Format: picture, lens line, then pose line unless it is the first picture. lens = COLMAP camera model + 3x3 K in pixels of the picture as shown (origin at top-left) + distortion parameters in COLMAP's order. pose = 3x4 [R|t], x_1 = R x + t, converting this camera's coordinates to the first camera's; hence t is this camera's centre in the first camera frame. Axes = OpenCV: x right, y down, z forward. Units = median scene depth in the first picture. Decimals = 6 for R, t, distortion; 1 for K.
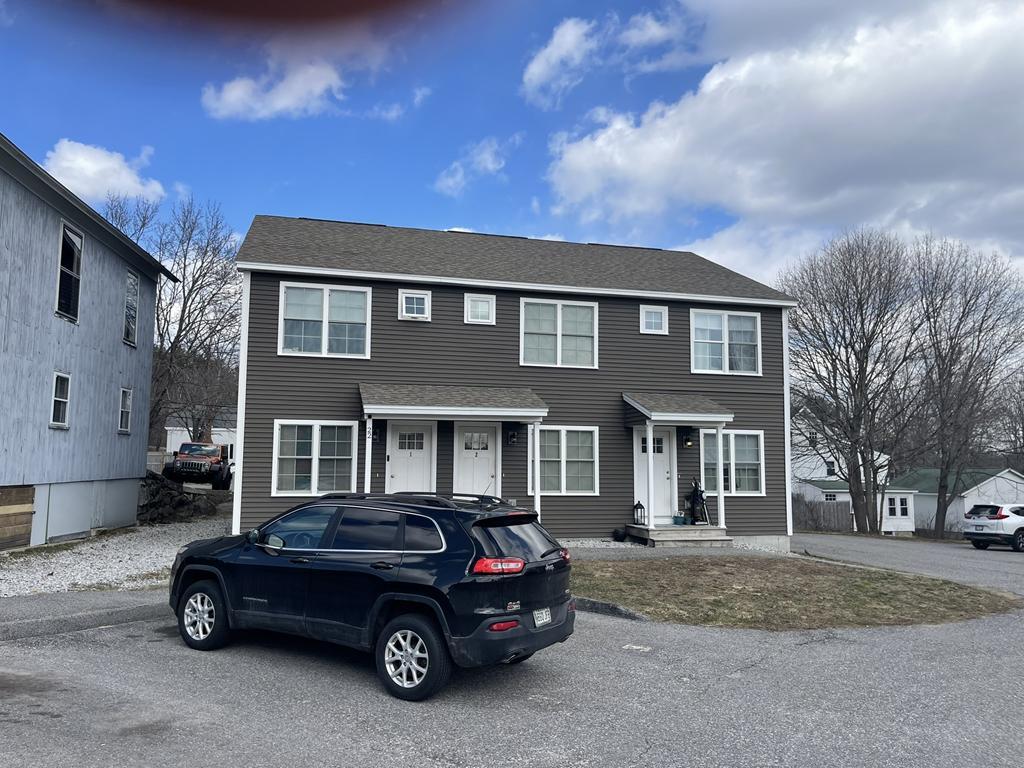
lens RADIAL K [[770.4, 0, 508.3], [0, 770.4, 378.3], [0, 0, 1]] dist [0.057302, -0.075116]
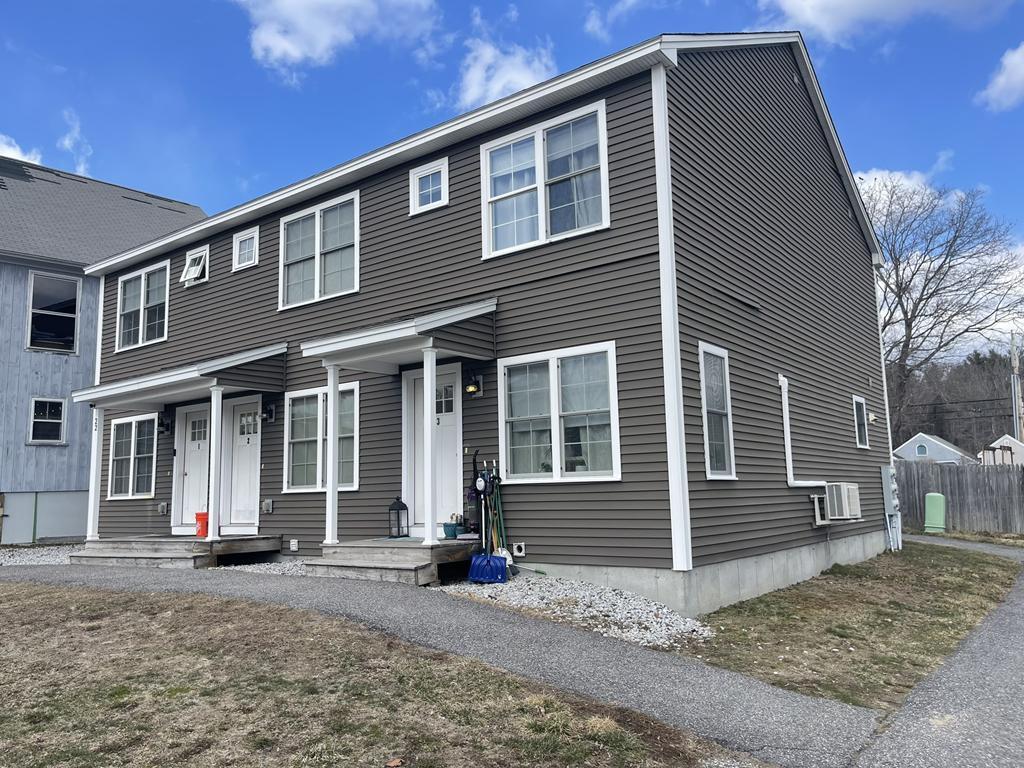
lens RADIAL K [[770.4, 0, 512.8], [0, 770.4, 378.2], [0, 0, 1]] dist [0.057302, -0.075116]
pose [[0.627431, -0.140616, -0.765871, 0.691308], [0.120512, 0.989244, -0.082900, 0.129903], [0.769290, -0.040283, 0.637628, 0.704923]]
